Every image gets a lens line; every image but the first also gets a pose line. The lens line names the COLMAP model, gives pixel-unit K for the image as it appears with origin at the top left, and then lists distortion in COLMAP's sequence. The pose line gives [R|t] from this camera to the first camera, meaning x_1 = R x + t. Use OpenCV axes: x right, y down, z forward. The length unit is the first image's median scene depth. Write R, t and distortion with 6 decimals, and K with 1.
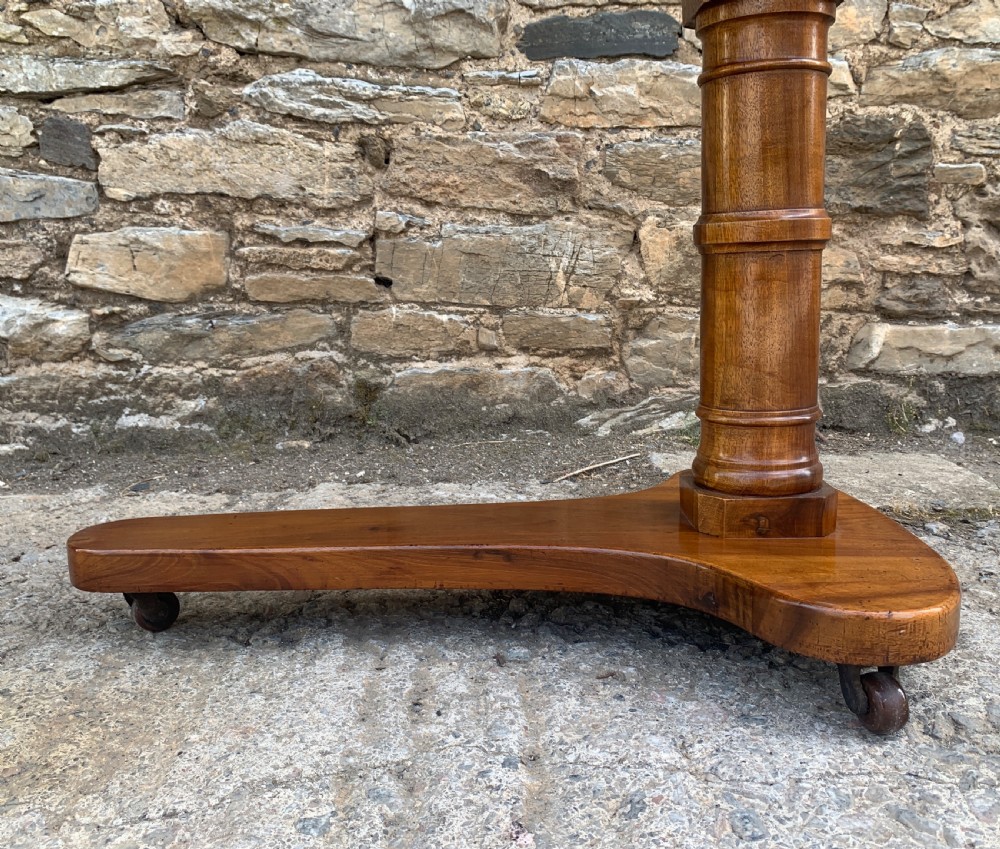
lens RADIAL K [[924.8, 0, 499.3], [0, 924.8, 416.9], [0, 0, 1]] dist [0.010639, 0.000000]
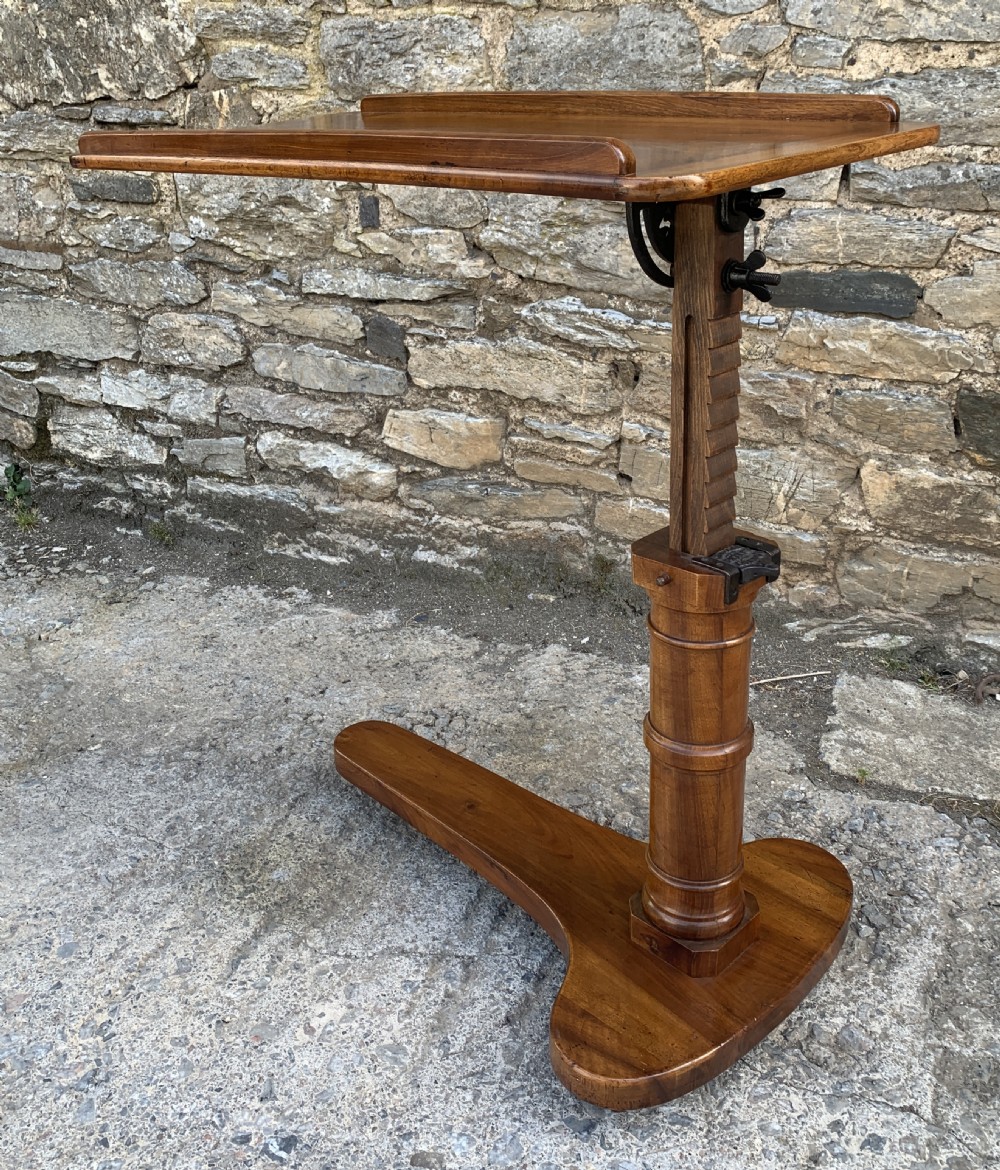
lens RADIAL K [[1191.9, 0, 537.3], [0, 1191.9, 517.5], [0, 0, 1]] dist [0.034800, 0.000000]
pose [[0.923619, 0.160107, -0.348272, 0.303271], [-0.084823, 0.971433, 0.221636, -0.432676], [0.373808, -0.175166, 0.910815, -0.398785]]
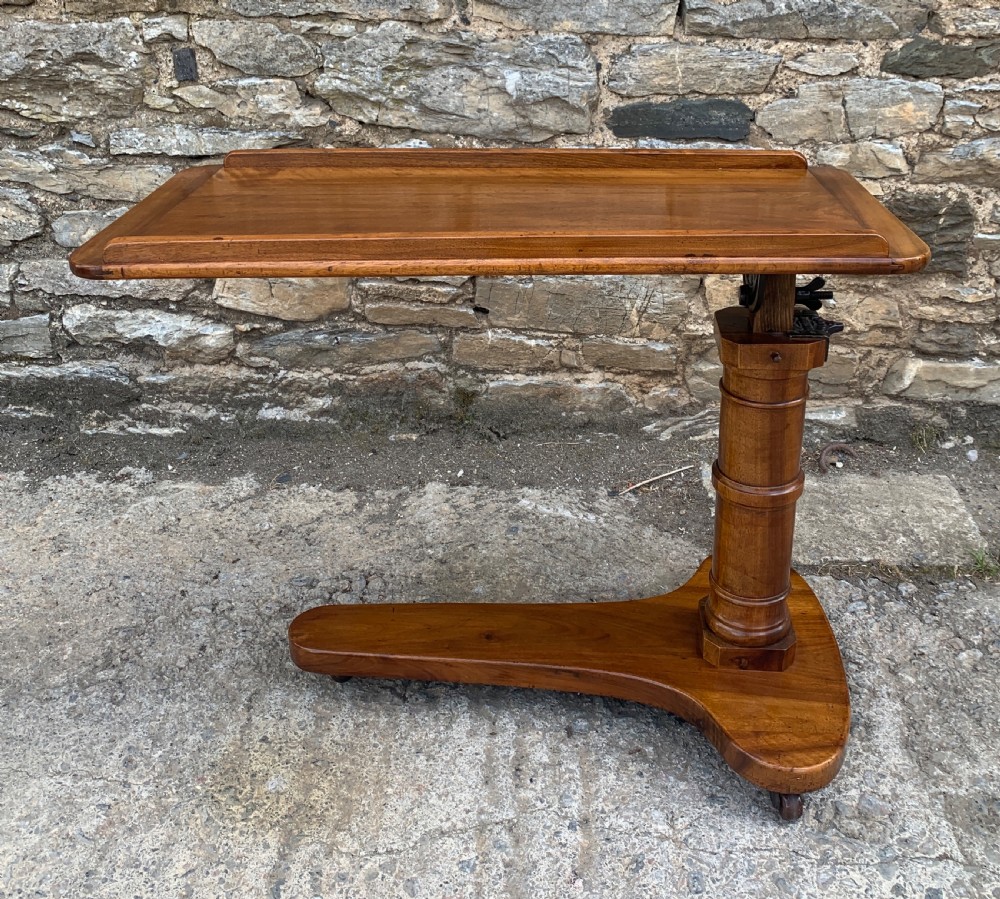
lens RADIAL K [[1141.8, 0, 521.1], [0, 1141.8, 341.1], [0, 0, 1]] dist [0.028886, 0.000000]
pose [[0.998238, 0.040603, -0.043271, -0.013042], [-0.029009, 0.970082, 0.241038, -0.477049], [0.051763, -0.239358, 0.969551, -0.414661]]
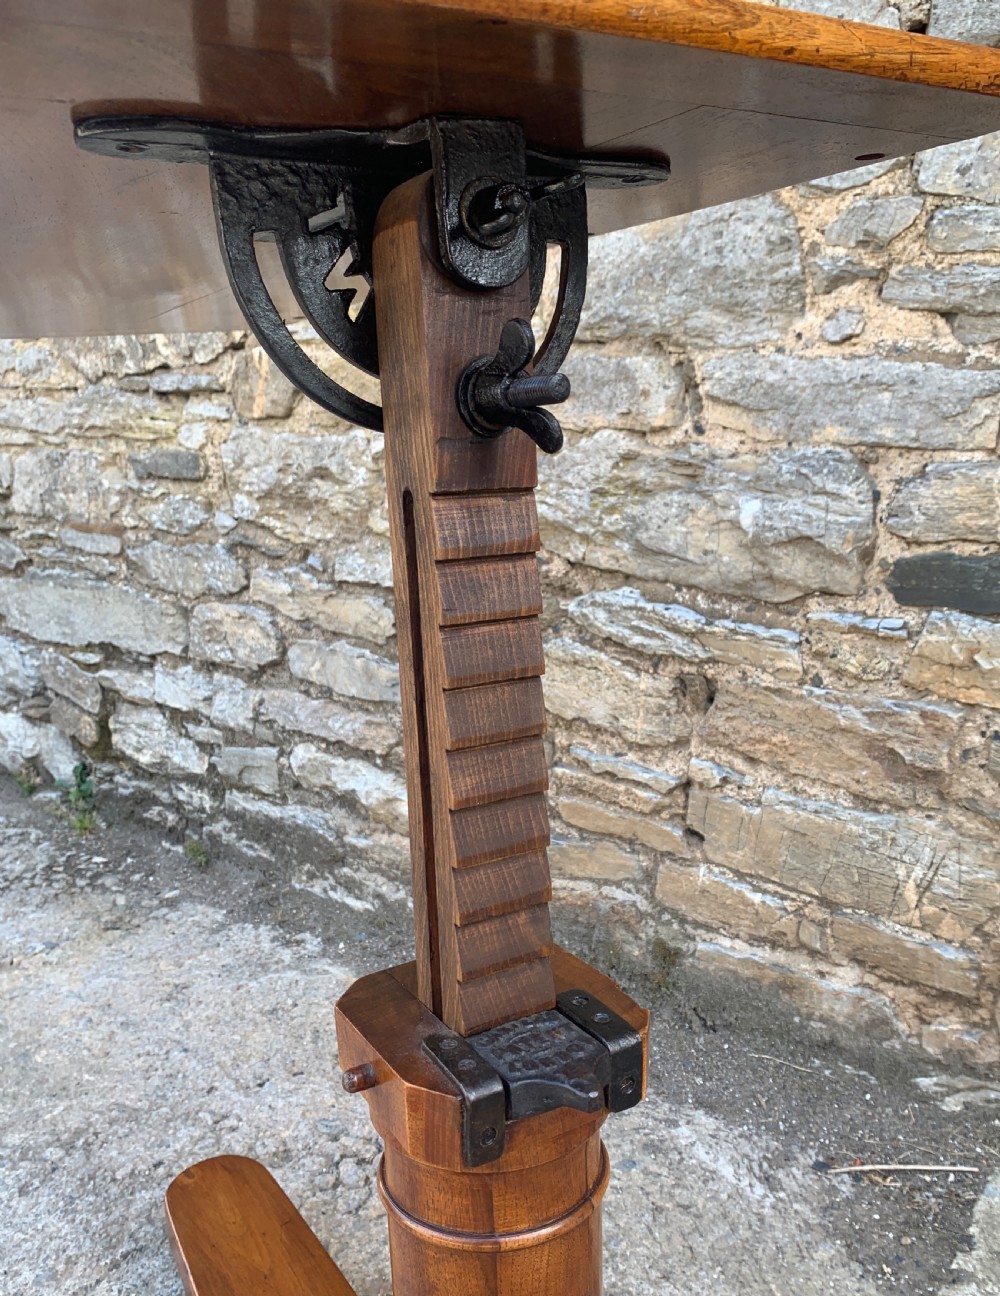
lens RADIAL K [[1106.7, 0, 519.4], [0, 1106.7, 696.8], [0, 0, 1]] dist [0.050566, -0.067555]
pose [[0.789464, 0.160736, -0.592377, 0.330188], [-0.118789, 0.986867, 0.109467, -0.375538], [0.602193, -0.016053, 0.798189, 0.120041]]
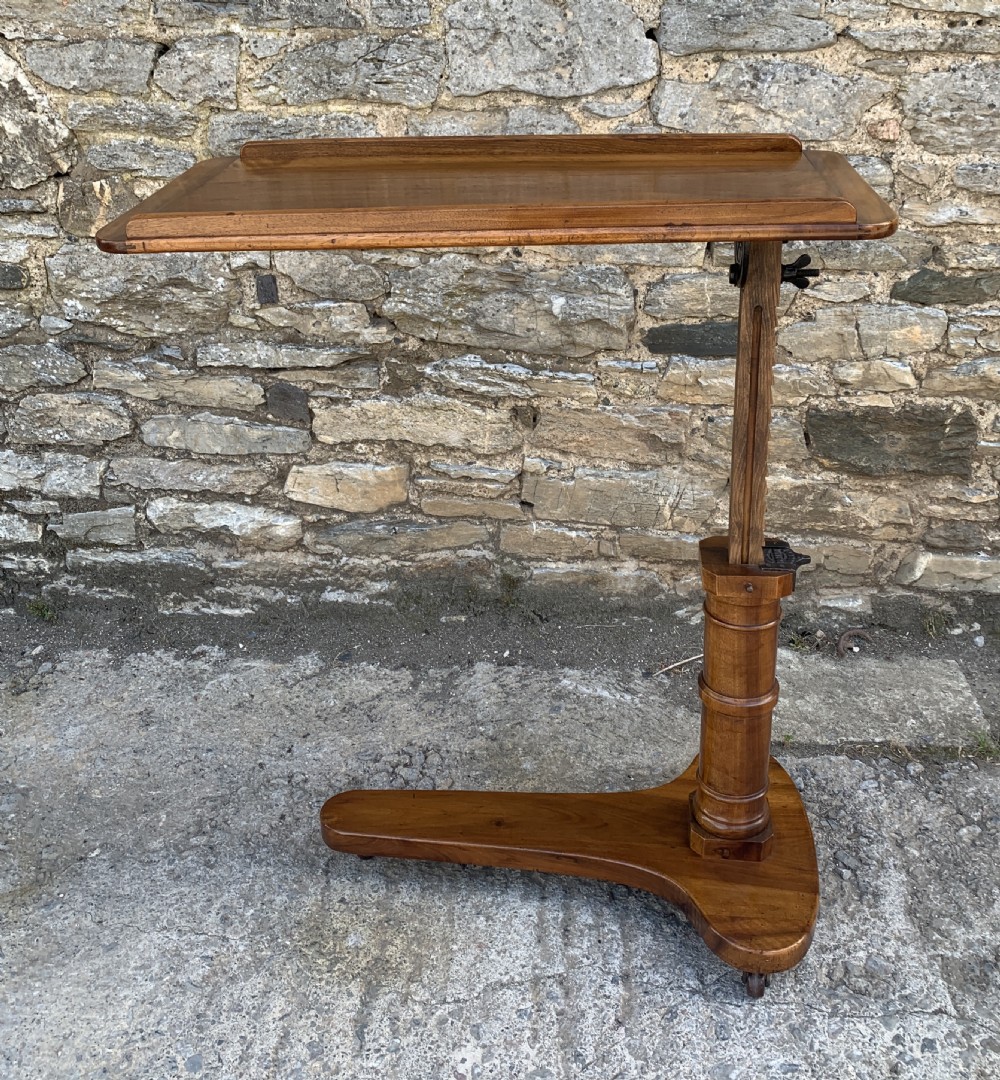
lens RADIAL K [[1184.0, 0, 528.5], [0, 1184.0, 448.7], [0, 0, 1]] dist [0.036175, 0.000000]
pose [[0.997349, 0.045294, -0.056953, -0.036785], [-0.031985, 0.975874, 0.215977, -0.600940], [0.065362, -0.213583, 0.974736, -0.598347]]
